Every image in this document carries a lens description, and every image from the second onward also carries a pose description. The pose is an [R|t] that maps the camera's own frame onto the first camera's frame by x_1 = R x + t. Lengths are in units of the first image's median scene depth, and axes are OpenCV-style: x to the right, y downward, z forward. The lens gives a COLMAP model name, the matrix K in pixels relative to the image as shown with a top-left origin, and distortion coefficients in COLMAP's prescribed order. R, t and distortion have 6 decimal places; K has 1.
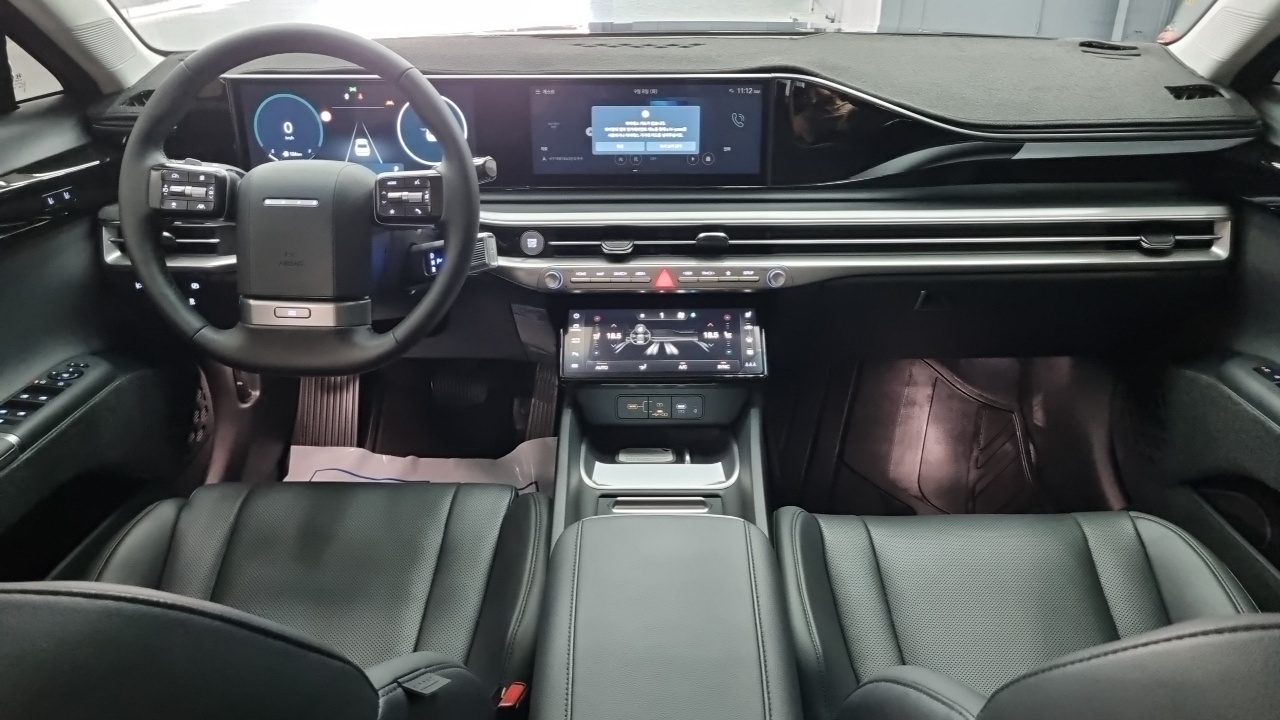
lens RADIAL K [[992.8, 0, 639.3], [0, 992.8, 369.8], [0, 0, 1]] dist [0.011184, -0.006128]
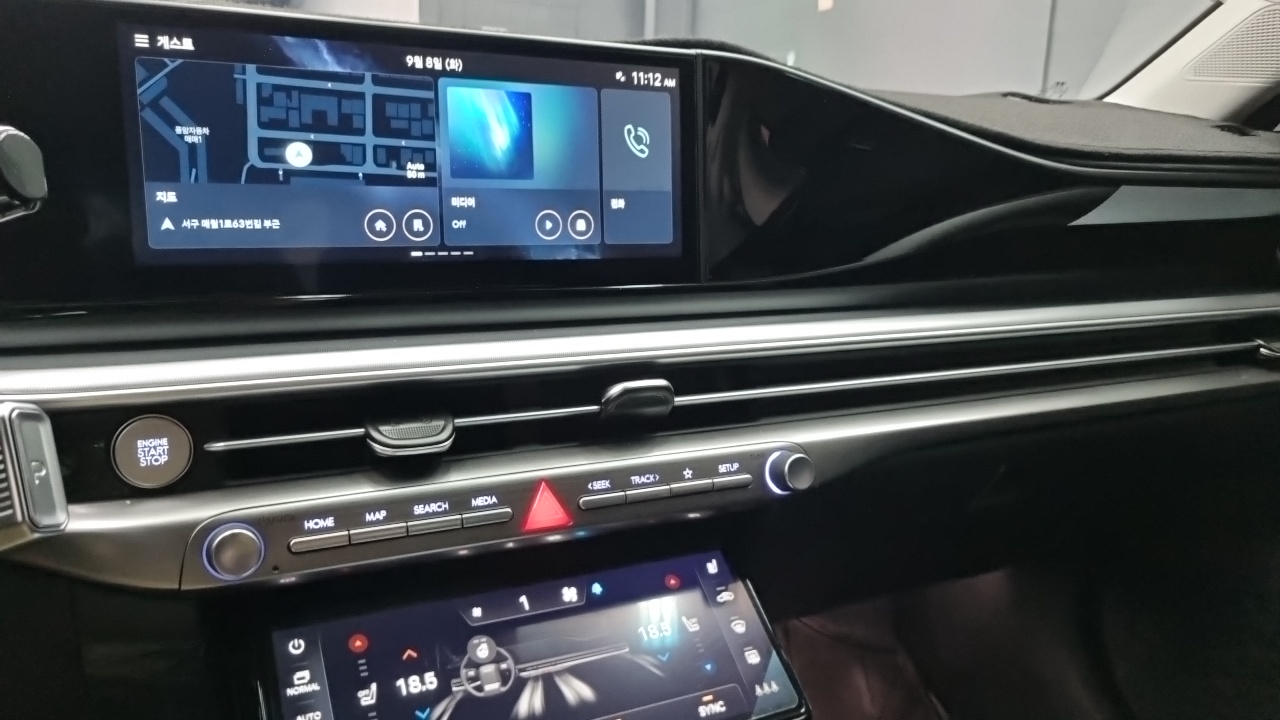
lens RADIAL K [[992.8, 0, 642.8], [0, 992.8, 362.0], [0, 0, 1]] dist [0.011184, -0.006128]
pose [[0.881481, -0.059165, 0.468498, -0.117420], [0.170152, 0.965271, -0.198242, -0.062381], [-0.440499, 0.254462, 0.860935, 0.630318]]
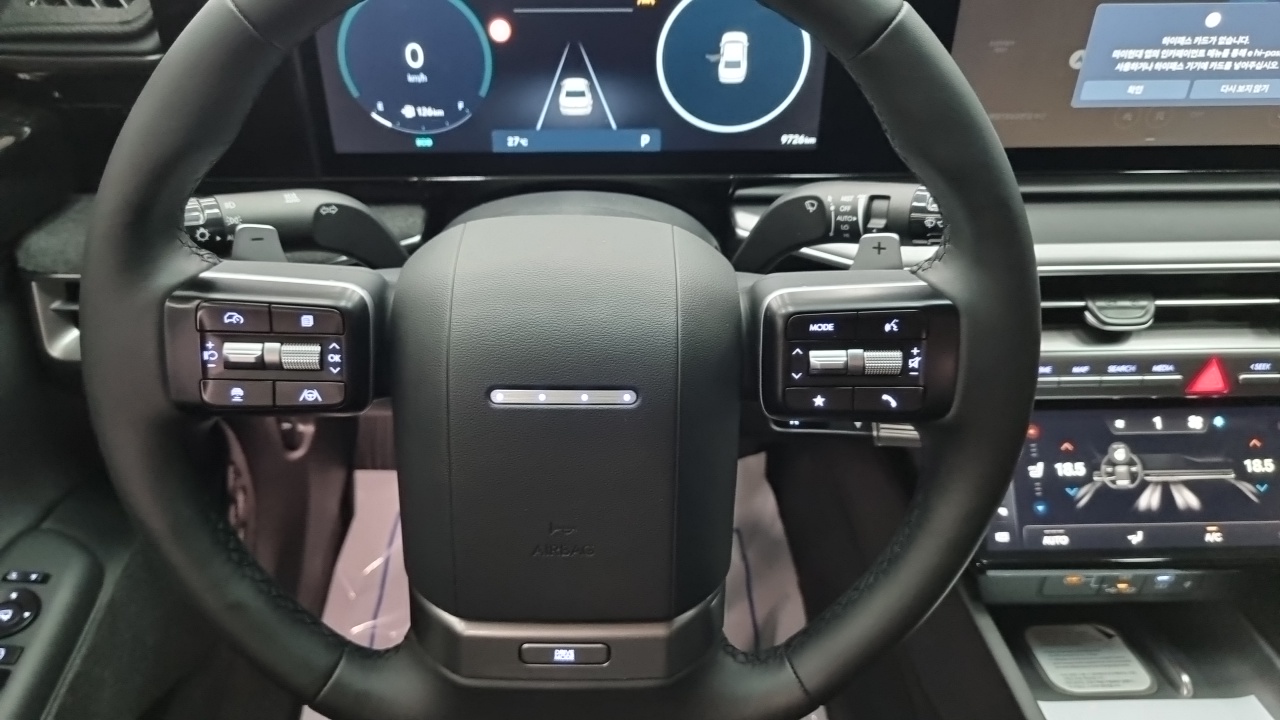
lens RADIAL K [[992.8, 0, 604.3], [0, 992.8, 357.4], [0, 0, 1]] dist [0.011184, -0.006128]
pose [[0.999587, -0.015599, 0.024144, -0.281245], [0.009015, 0.967692, 0.251973, -0.224855], [-0.027295, -0.251651, 0.967433, 0.530430]]
